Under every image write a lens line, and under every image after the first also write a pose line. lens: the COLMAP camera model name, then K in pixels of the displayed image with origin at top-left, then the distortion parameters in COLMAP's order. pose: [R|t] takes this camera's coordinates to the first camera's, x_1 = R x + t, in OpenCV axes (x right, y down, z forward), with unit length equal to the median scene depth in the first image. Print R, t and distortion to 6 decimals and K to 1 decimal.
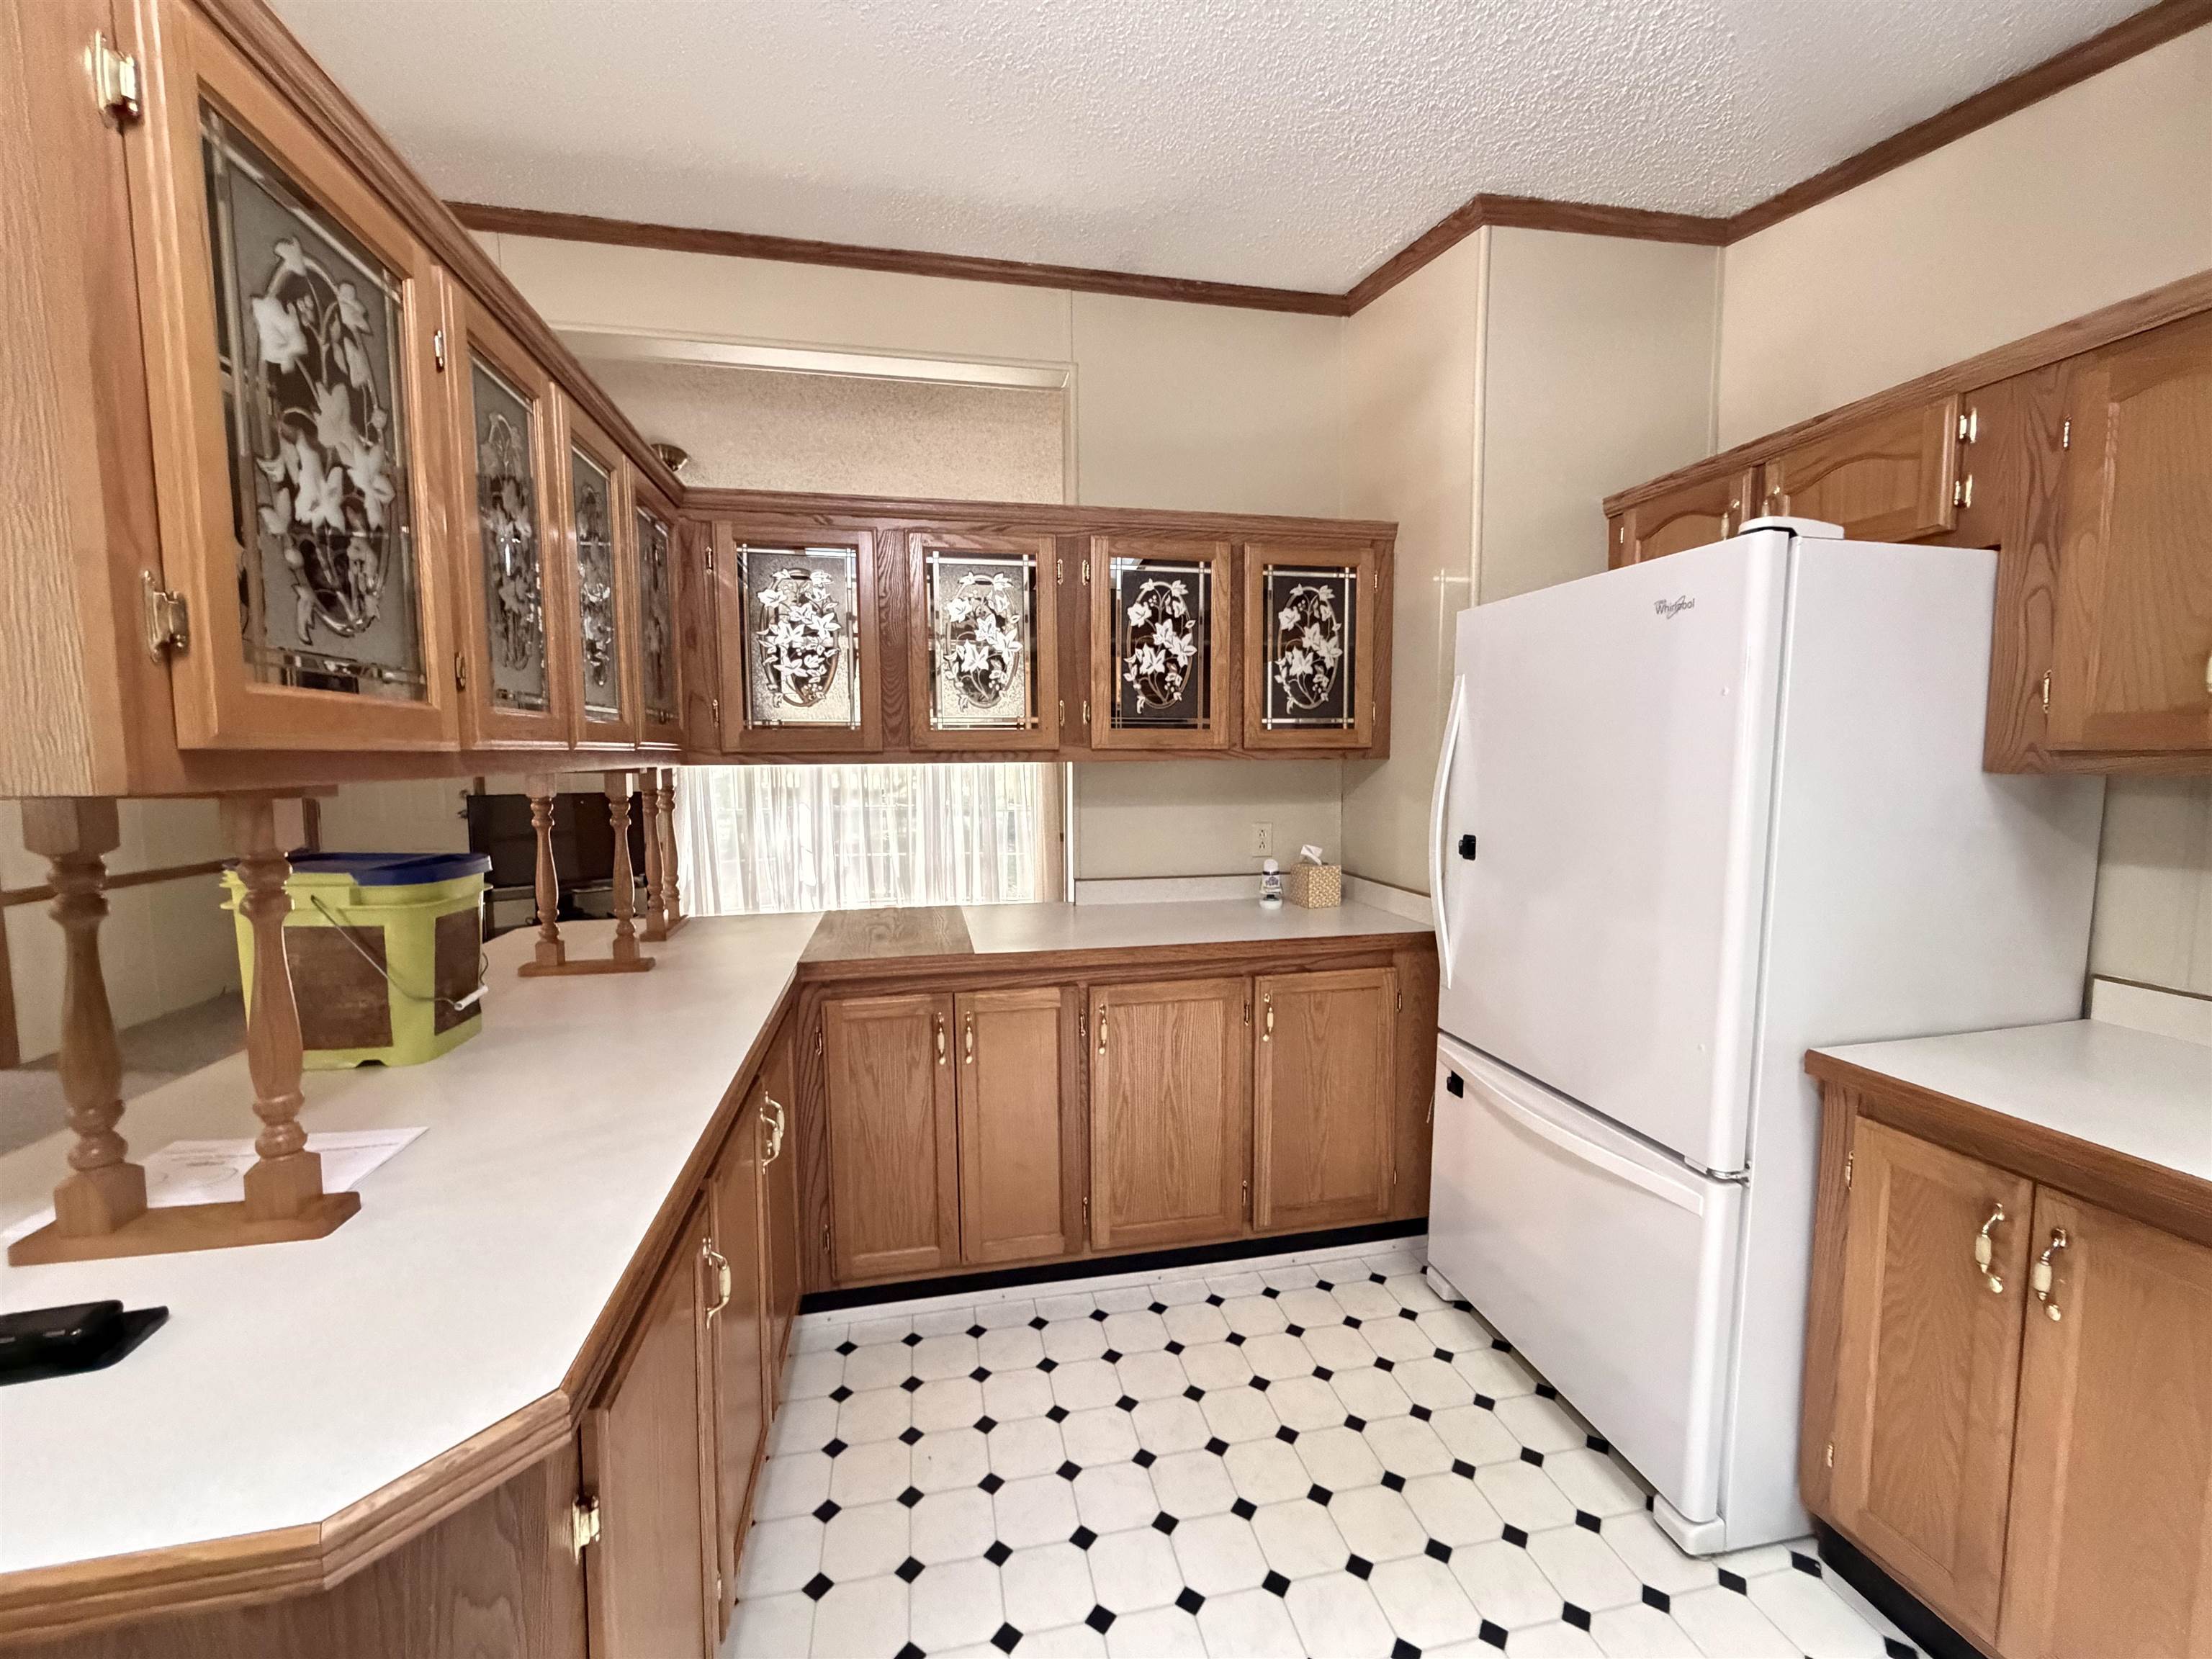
lens RADIAL K [[884.9, 0, 1100.9], [0, 884.9, 830.3], [0, 0, 1]] dist [-0.001270, 0.000103]
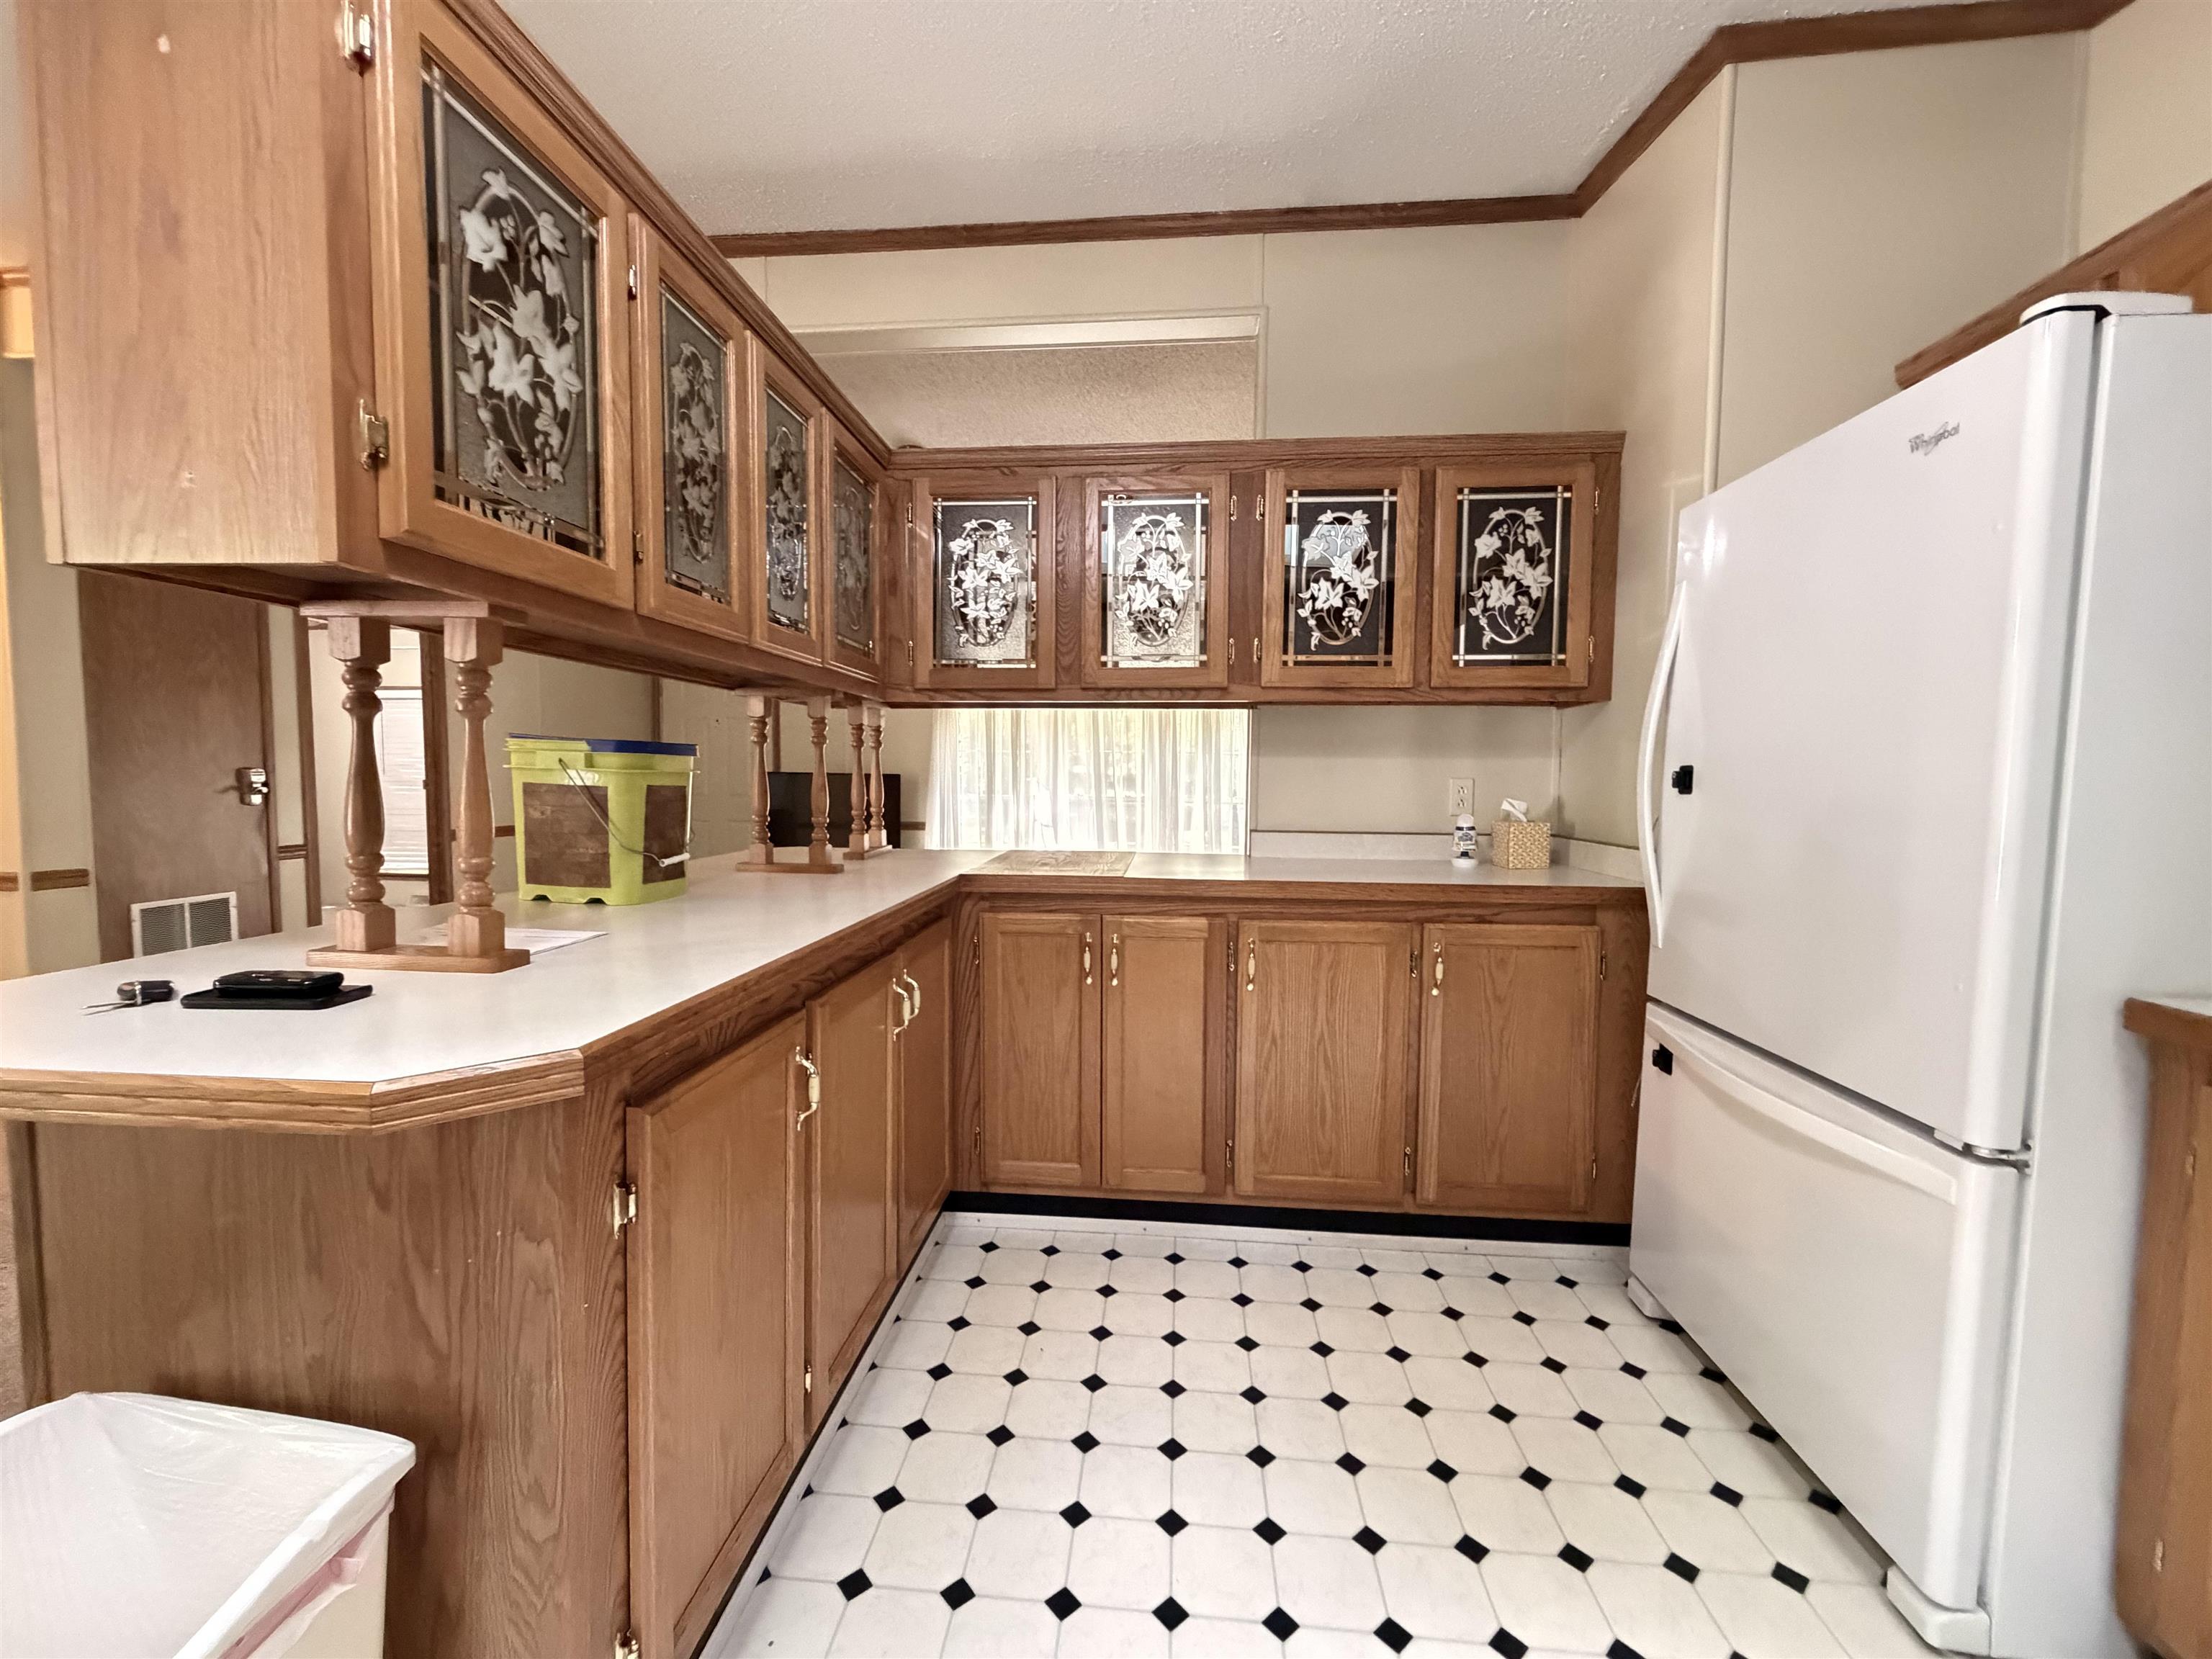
lens RADIAL K [[884.9, 0, 1098.9], [0, 884.9, 829.6], [0, 0, 1]] dist [-0.001270, 0.000103]
pose [[0.957219, 0.031350, -0.287660, 0.122550], [-0.038443, 0.999079, -0.019041, 0.107246], [0.286799, 0.029285, 0.957543, 0.019554]]
